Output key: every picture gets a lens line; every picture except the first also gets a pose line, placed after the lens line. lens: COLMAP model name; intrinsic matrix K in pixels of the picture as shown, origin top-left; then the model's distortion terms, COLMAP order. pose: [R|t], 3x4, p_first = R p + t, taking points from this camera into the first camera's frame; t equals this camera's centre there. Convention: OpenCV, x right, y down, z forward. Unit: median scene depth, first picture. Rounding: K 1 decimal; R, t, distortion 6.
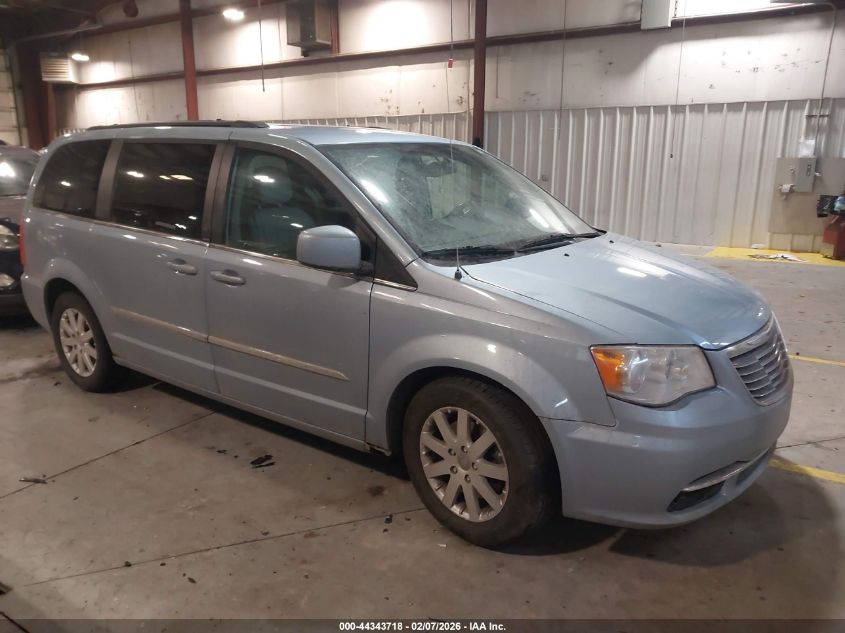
lens RADIAL K [[694.6, 0, 422.5], [0, 694.6, 316.5], [0, 0, 1]] dist [0.000682, 0.005832]
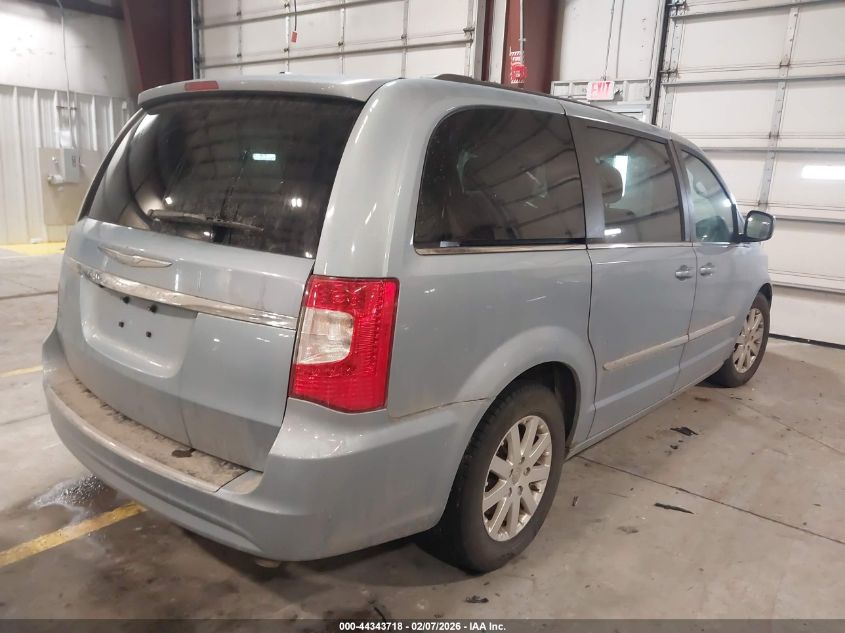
lens RADIAL K [[677.4, 0, 422.5], [0, 677.4, 316.5], [0, 0, 1]] dist [0.006680, 0.003108]
pose [[0.050261, -0.215806, 0.975142, -0.447345], [0.191873, 0.960275, 0.202627, -0.095005], [-0.980132, 0.176919, 0.089672, 0.448730]]
